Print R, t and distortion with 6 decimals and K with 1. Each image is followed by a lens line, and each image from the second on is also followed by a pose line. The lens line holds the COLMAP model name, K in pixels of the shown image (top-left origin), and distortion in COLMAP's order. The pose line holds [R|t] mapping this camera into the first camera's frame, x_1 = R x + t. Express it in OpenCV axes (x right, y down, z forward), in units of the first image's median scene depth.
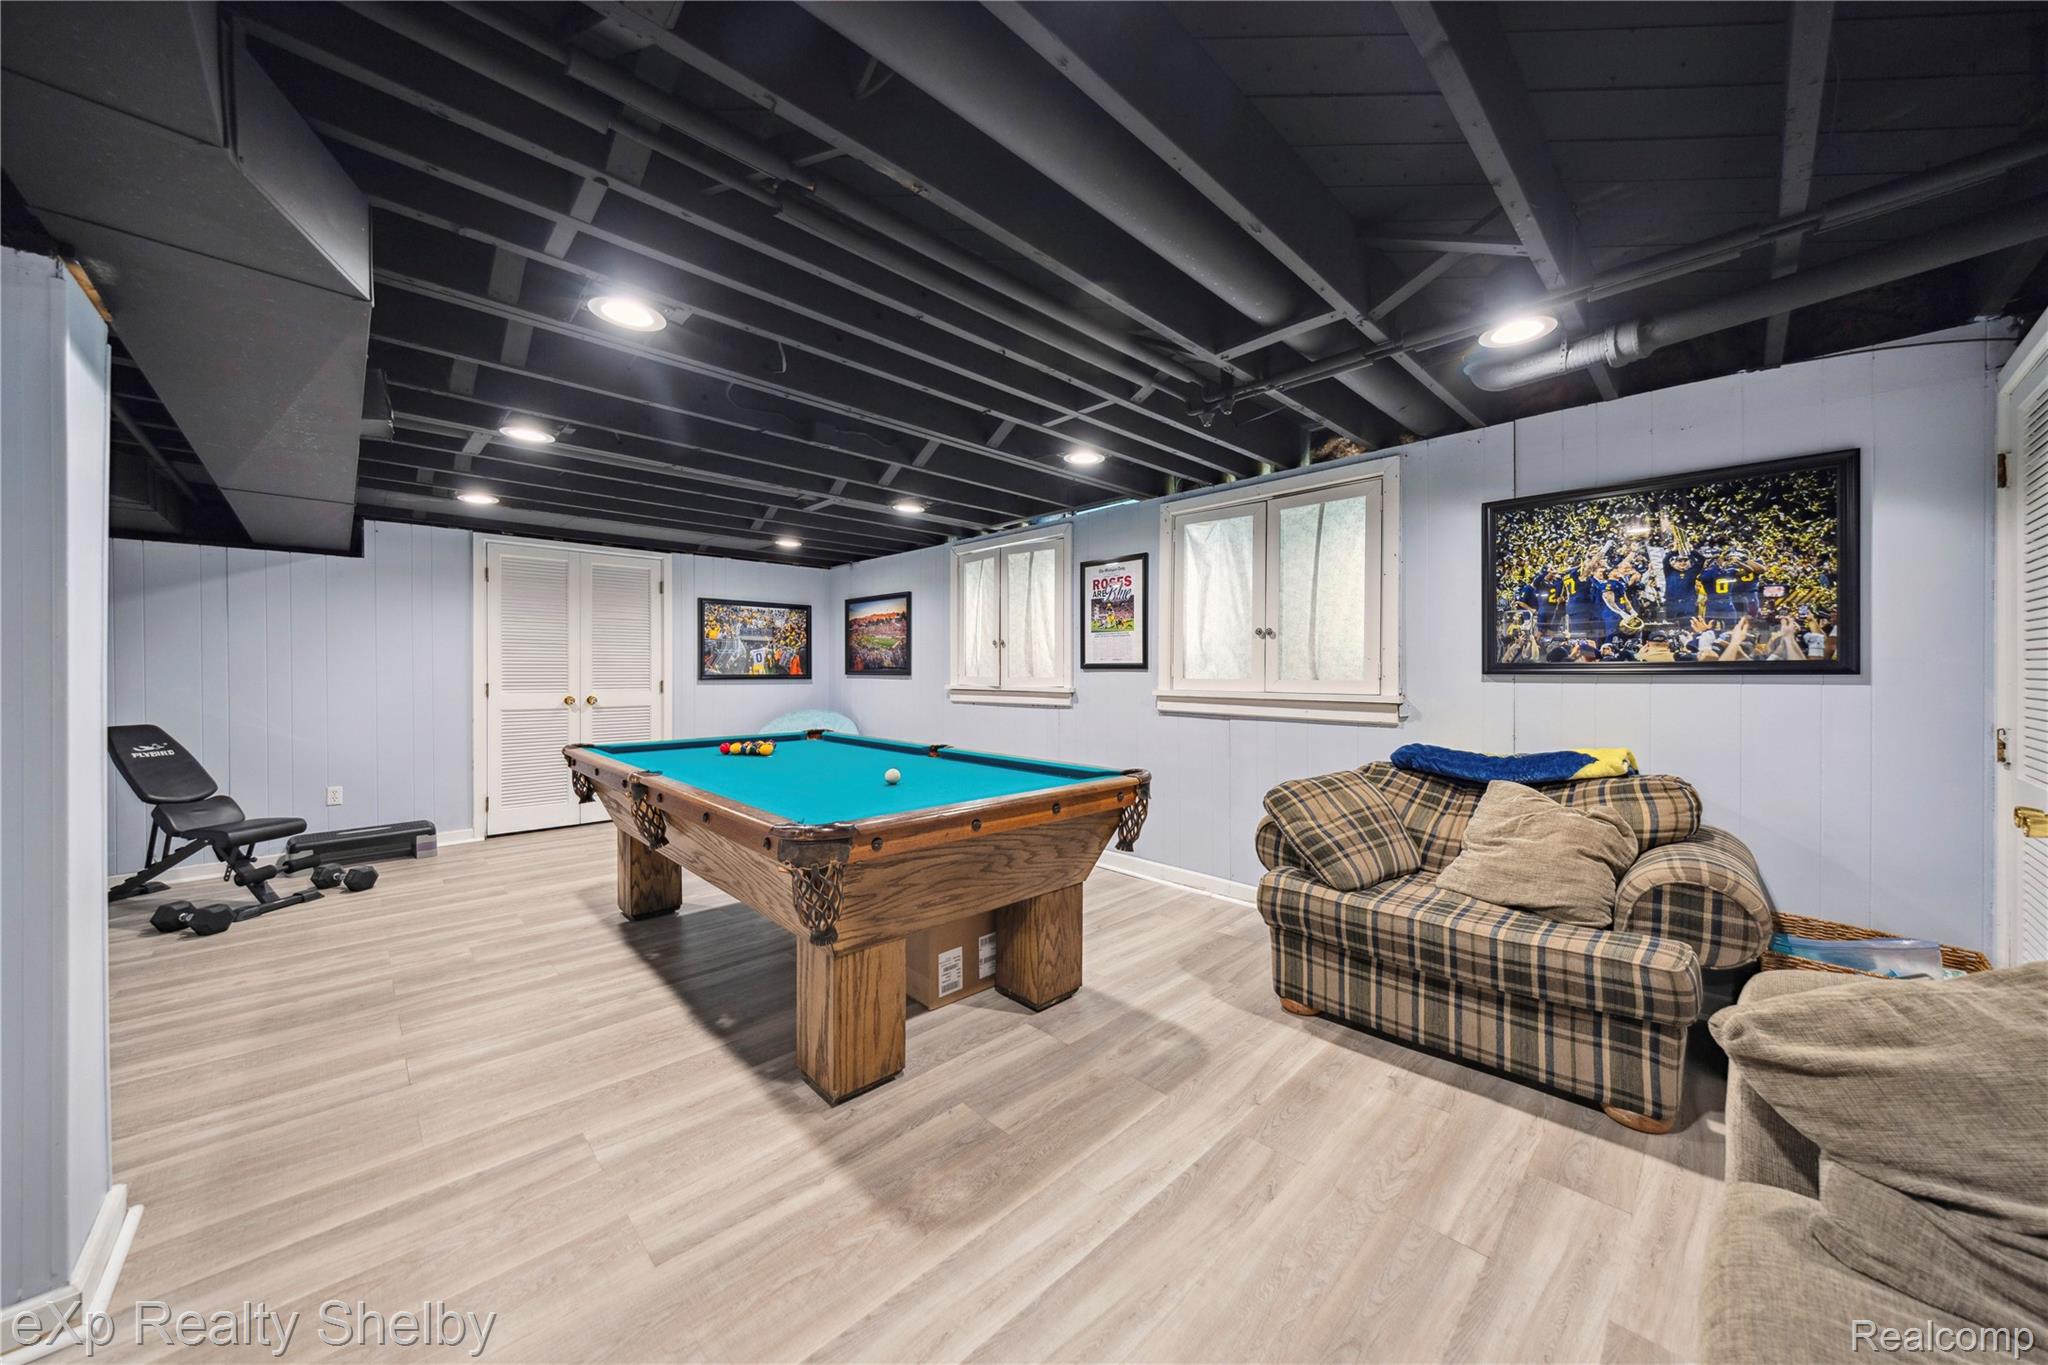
lens RADIAL K [[716.7, 0, 1012.6], [0, 716.7, 679.7], [0, 0, 1]] dist [-0.001944, -0.001895]
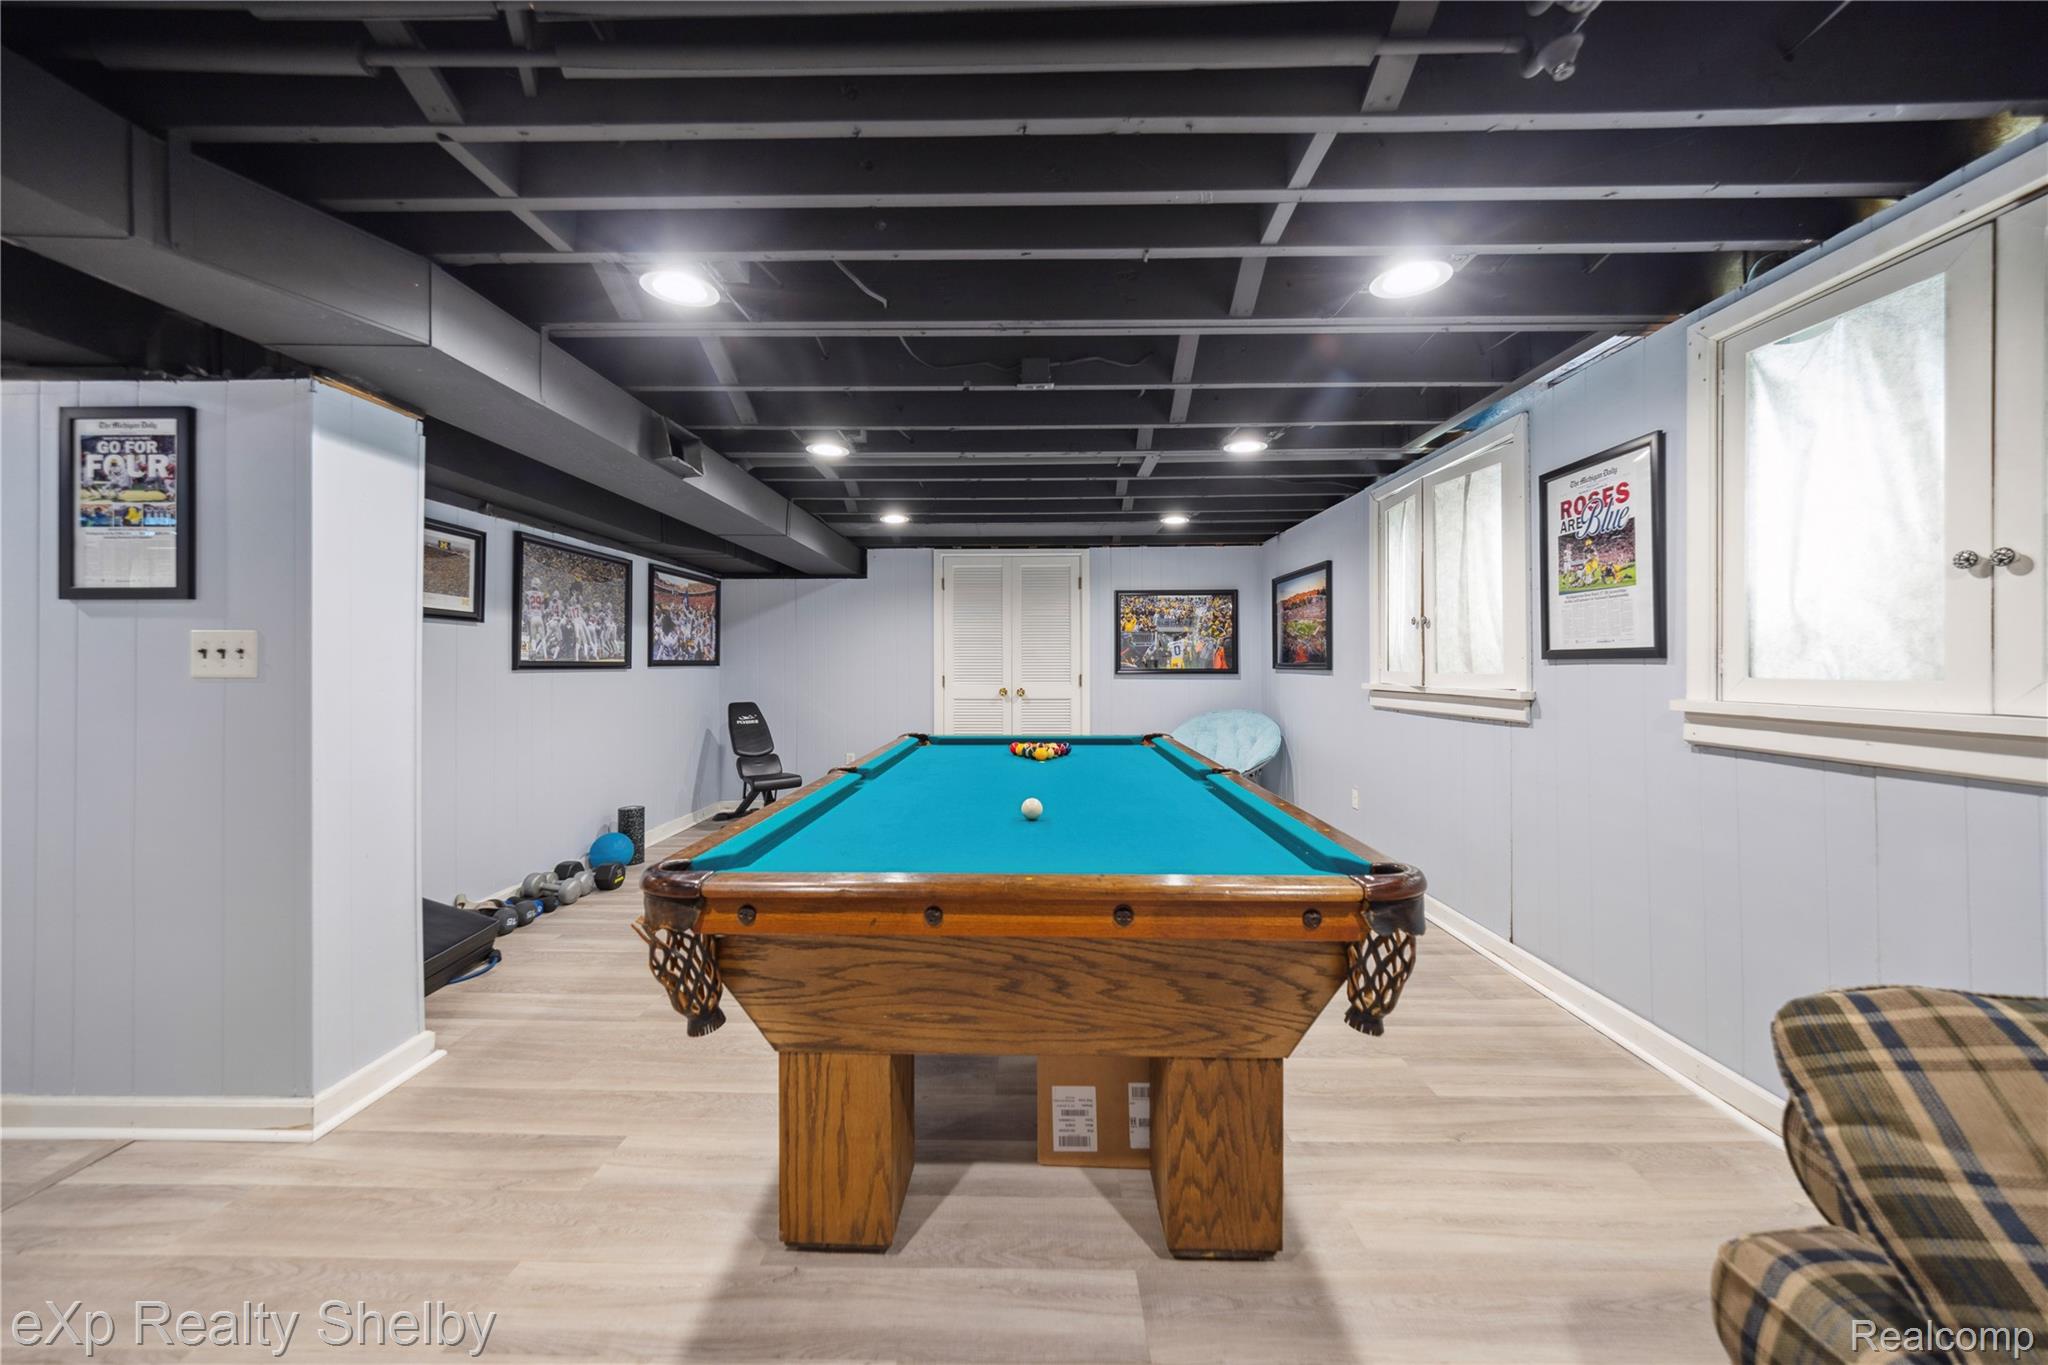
lens RADIAL K [[716.7, 0, 1005.1], [0, 716.7, 666.4], [0, 0, 1]] dist [-0.001944, -0.001895]
pose [[0.708765, -0.001802, -0.705442, 0.217836], [-0.005540, 0.999952, -0.008120, -0.002264], [0.705423, 0.009663, 0.708721, 0.314939]]
